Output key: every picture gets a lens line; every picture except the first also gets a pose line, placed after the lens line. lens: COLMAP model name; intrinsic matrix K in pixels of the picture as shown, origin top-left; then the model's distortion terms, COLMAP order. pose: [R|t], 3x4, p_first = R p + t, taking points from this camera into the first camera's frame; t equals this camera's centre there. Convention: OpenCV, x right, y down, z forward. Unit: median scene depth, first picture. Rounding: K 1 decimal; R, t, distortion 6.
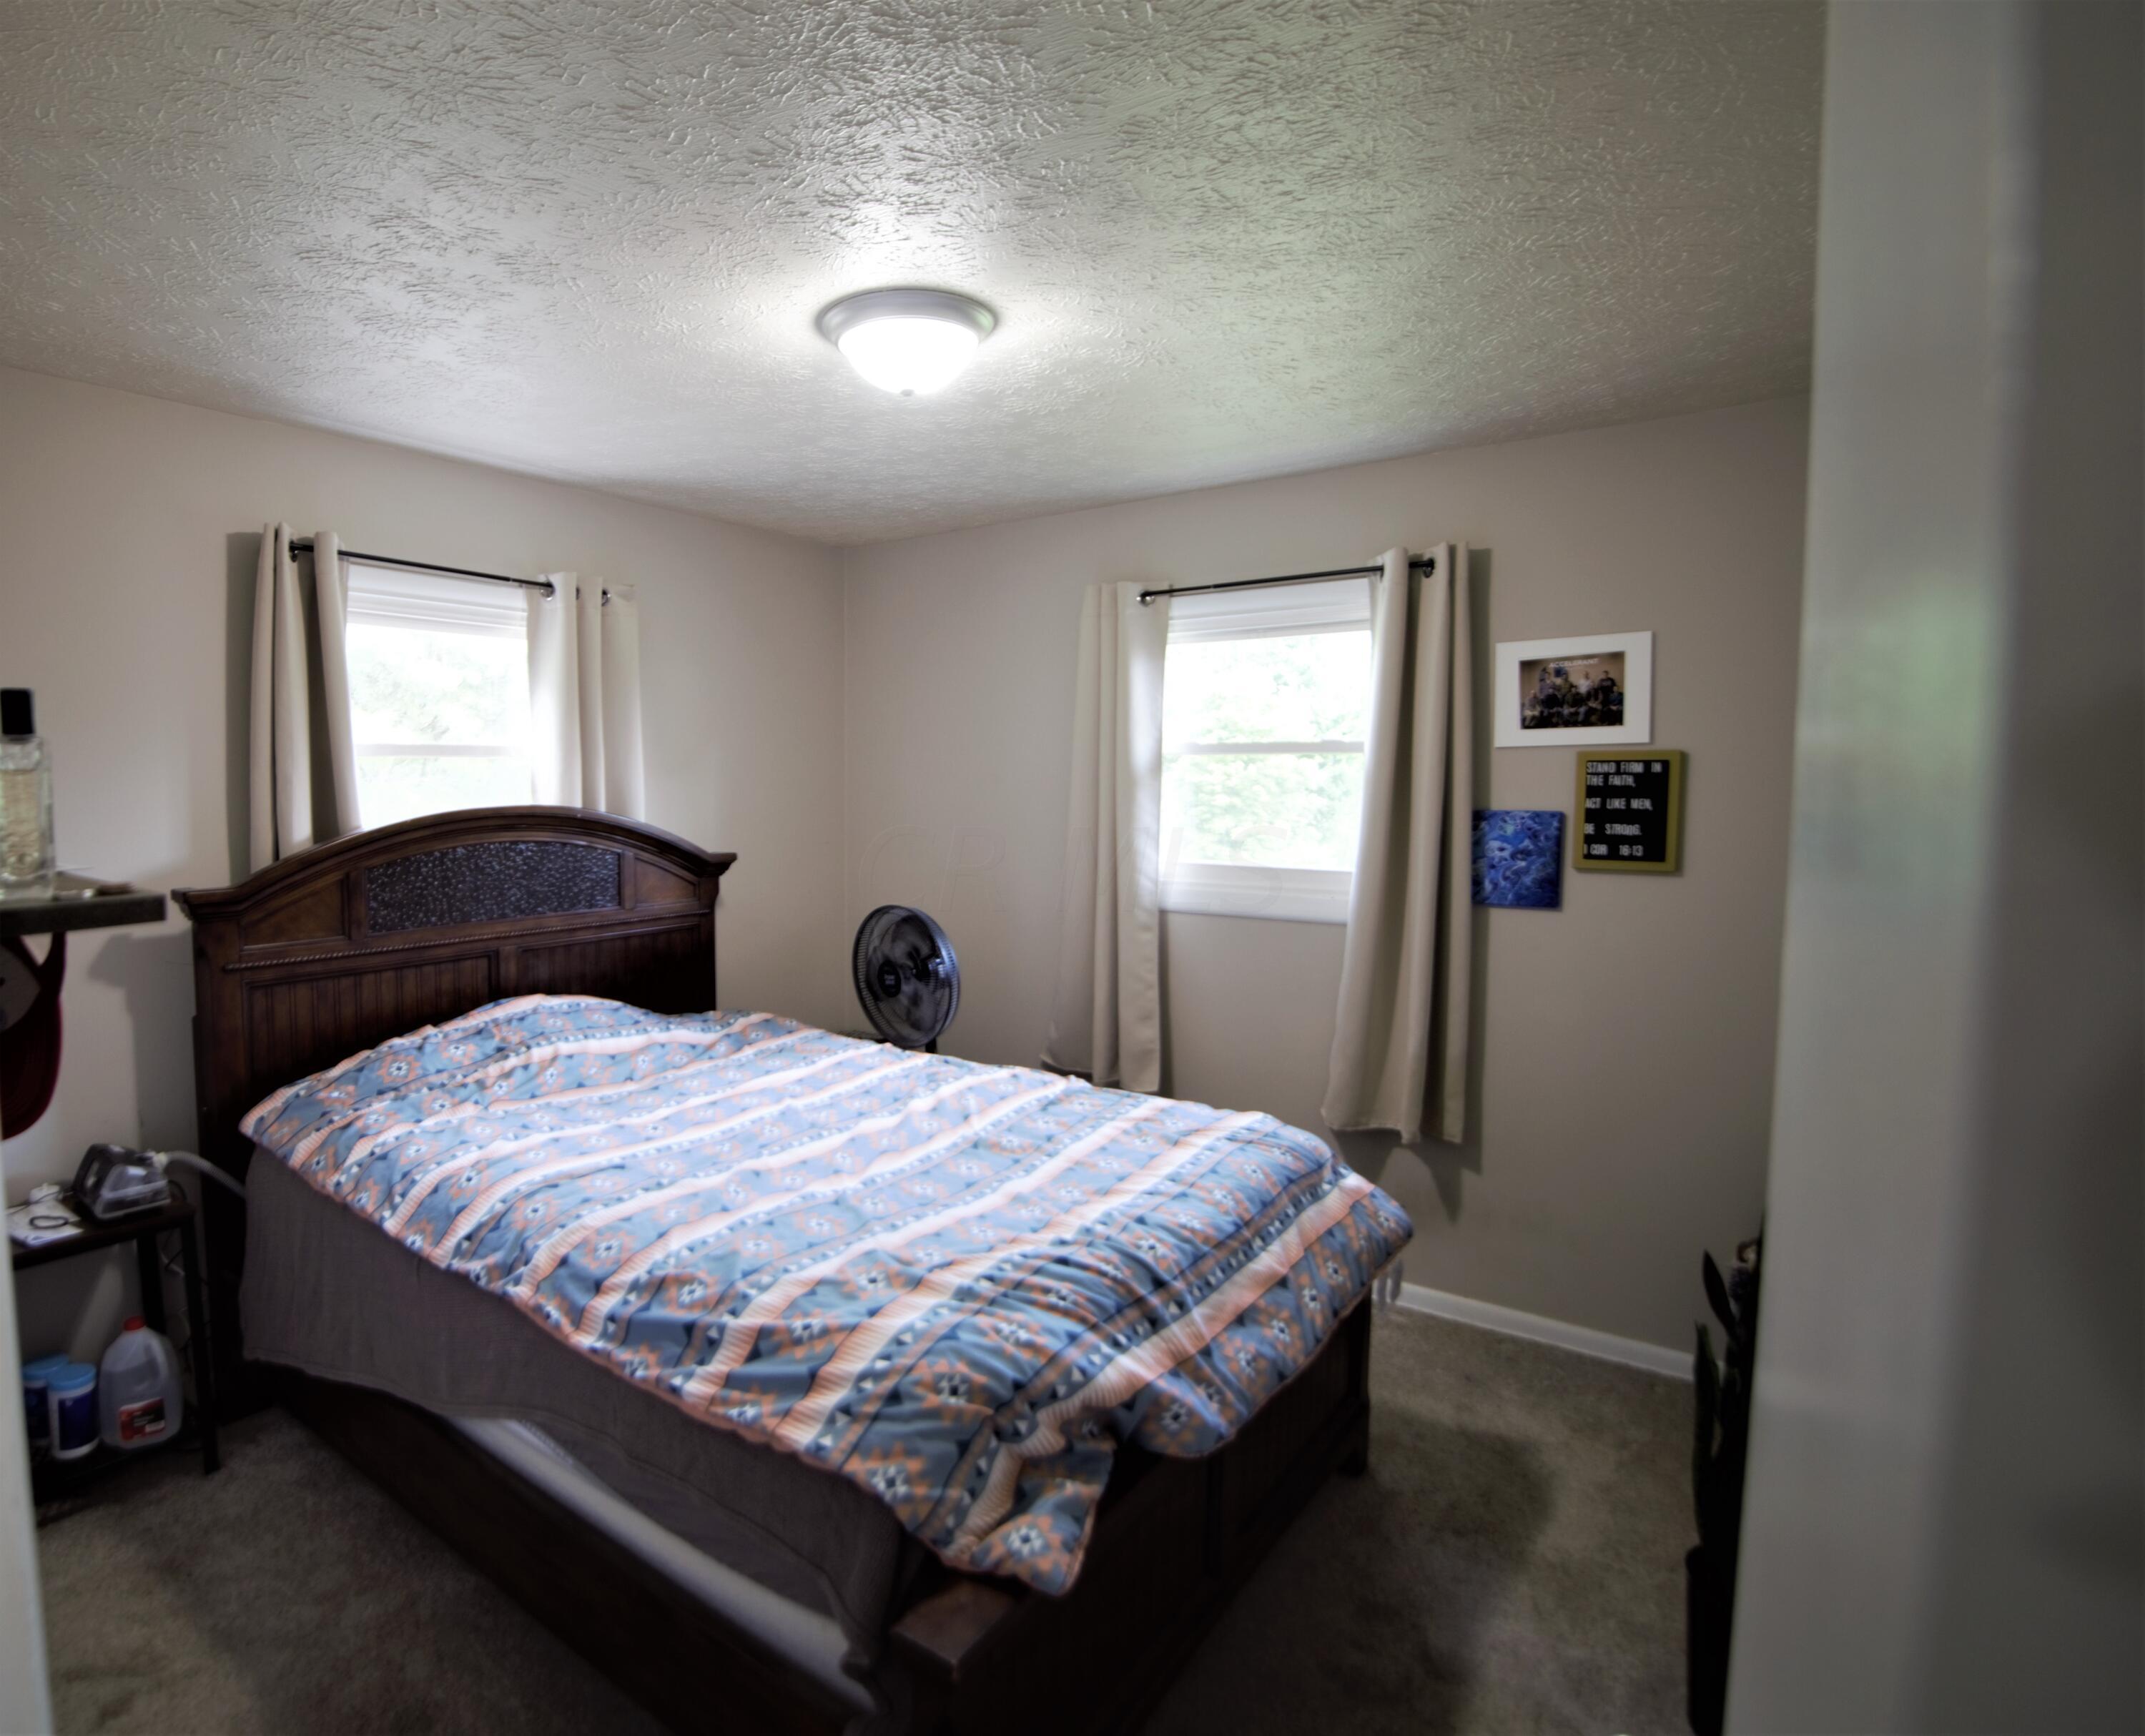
lens RADIAL K [[1010.7, 0, 1068.2], [0, 1010.7, 856.7], [0, 0, 1]] dist [-0.001520, -0.000024]
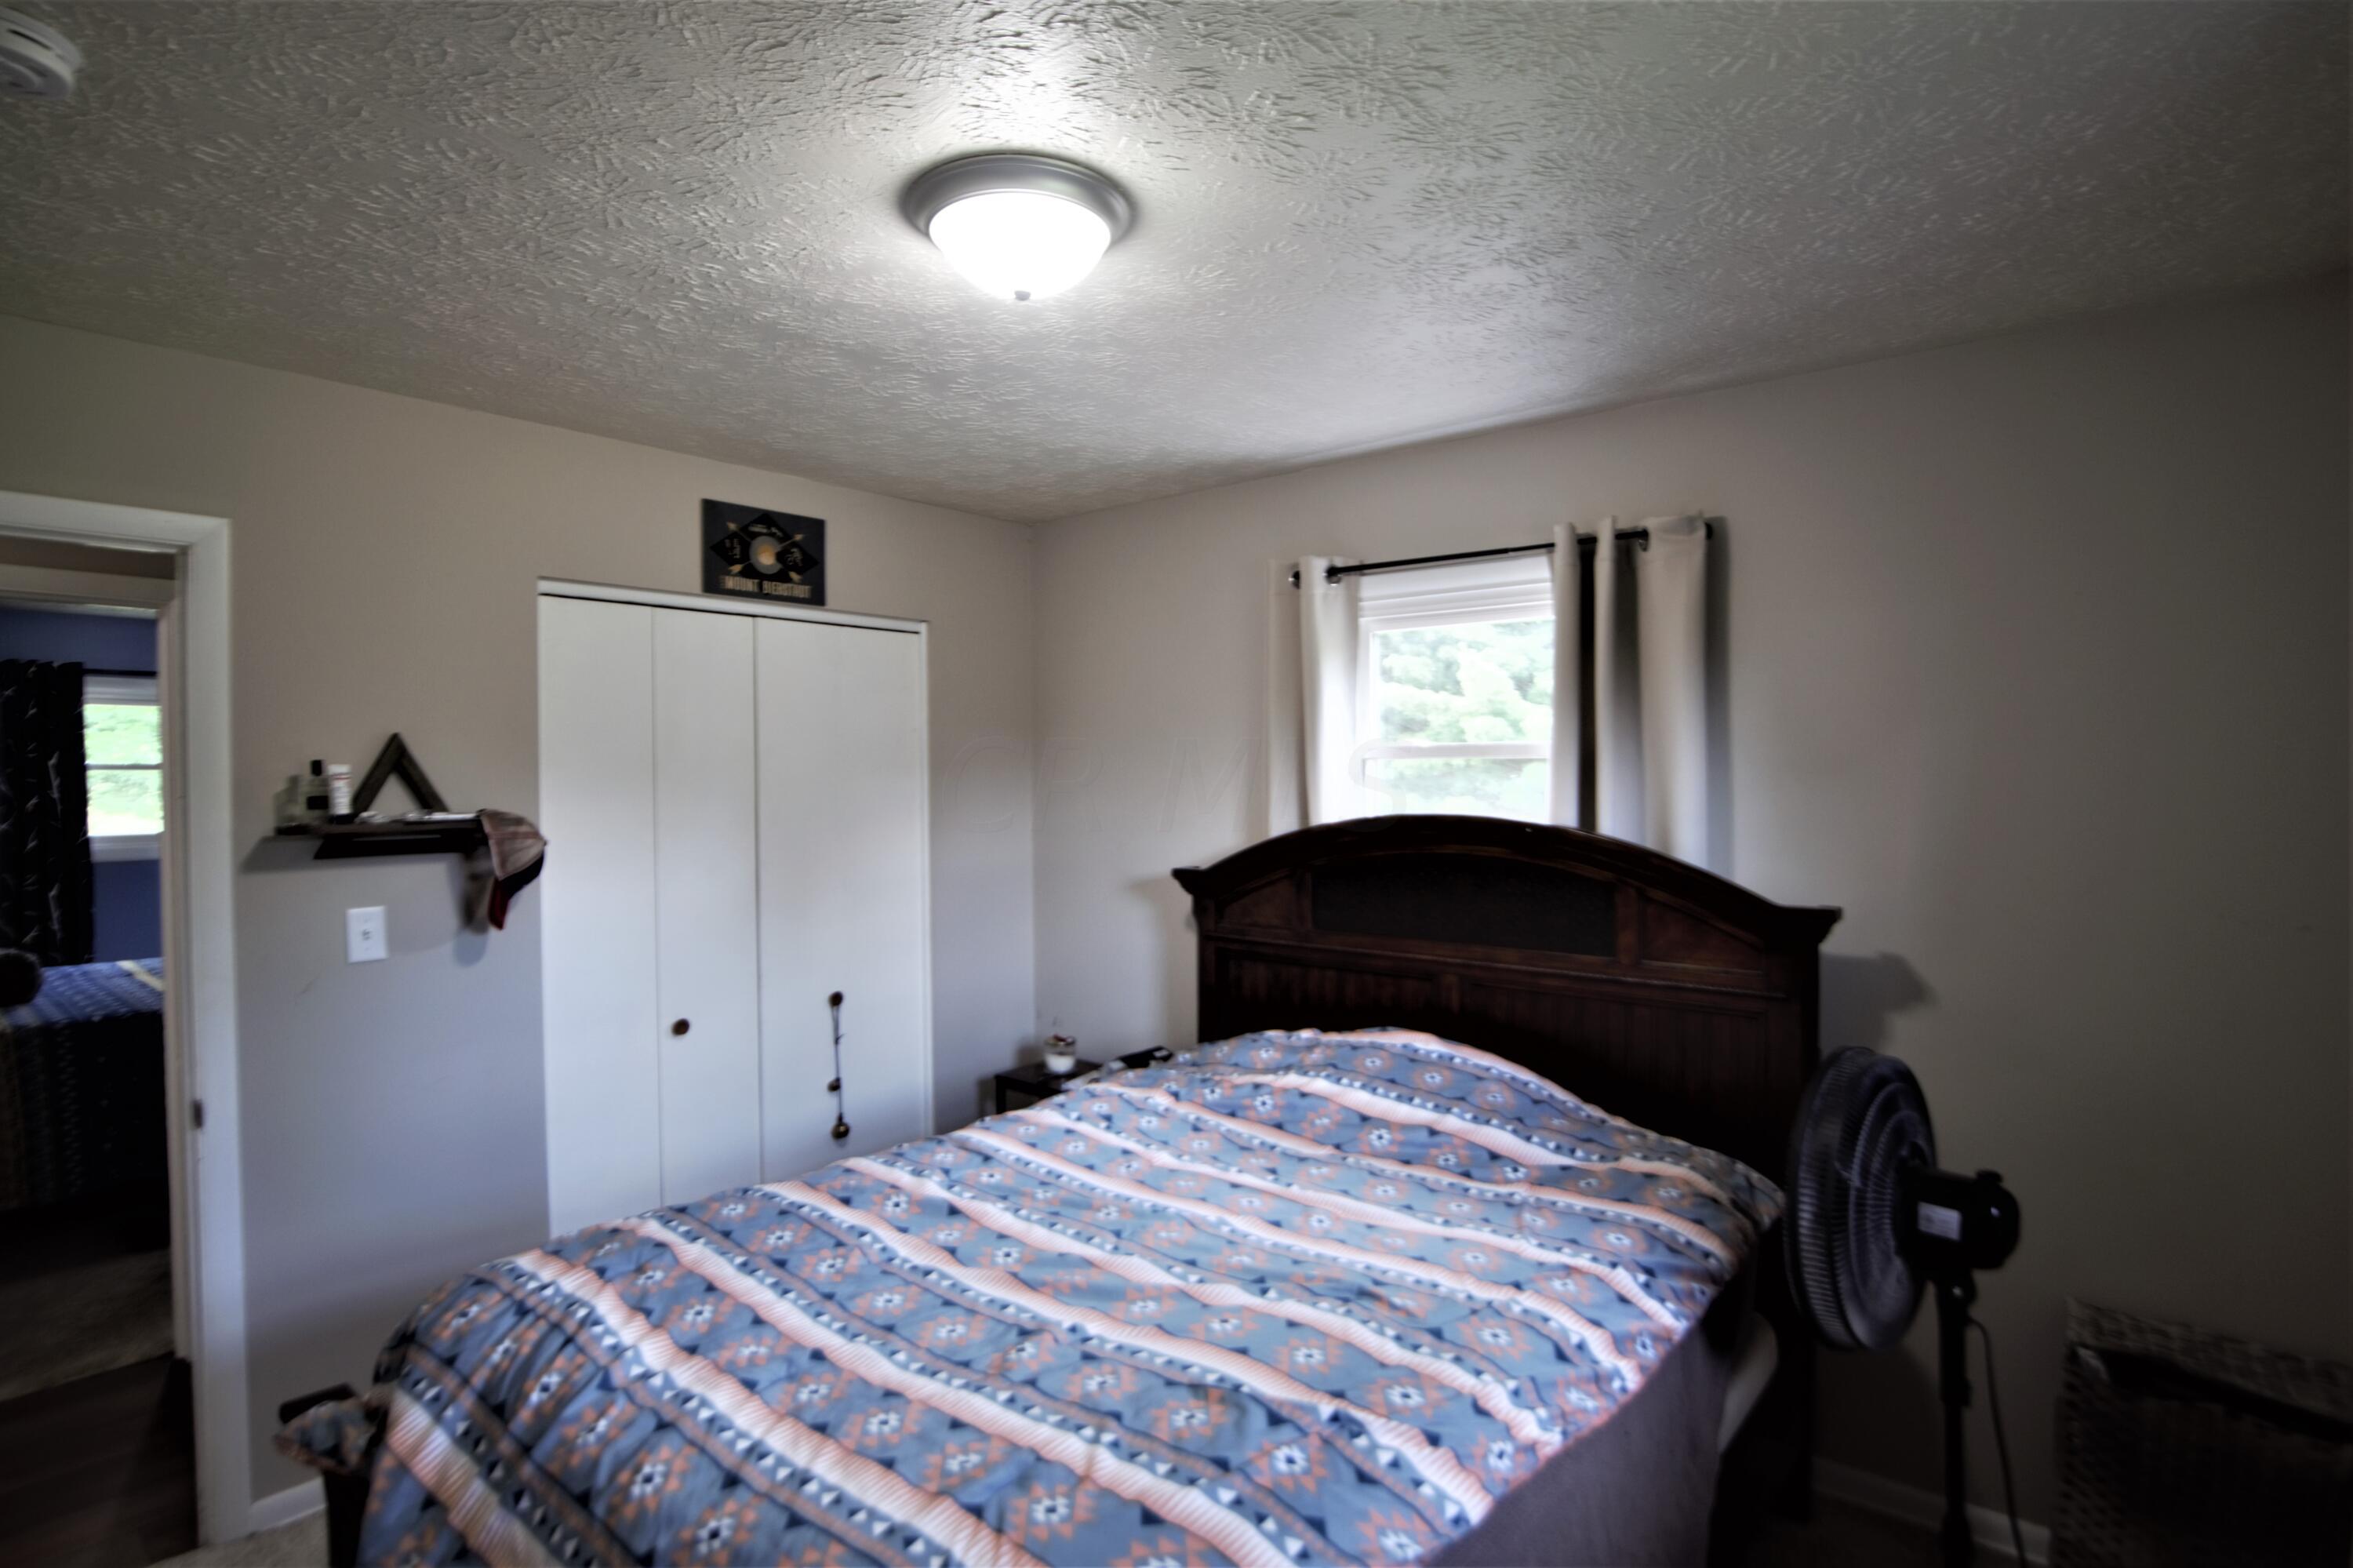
lens RADIAL K [[1251.3, 0, 1172.7], [0, 1251.3, 779.8], [0, 0, 1]] dist [-0.026617, -0.000290]
pose [[-0.102616, 0.008719, -0.994683, 0.643599], [-0.073505, 0.997161, 0.016324, -0.093504], [0.992002, 0.074789, -0.101684, 1.018696]]
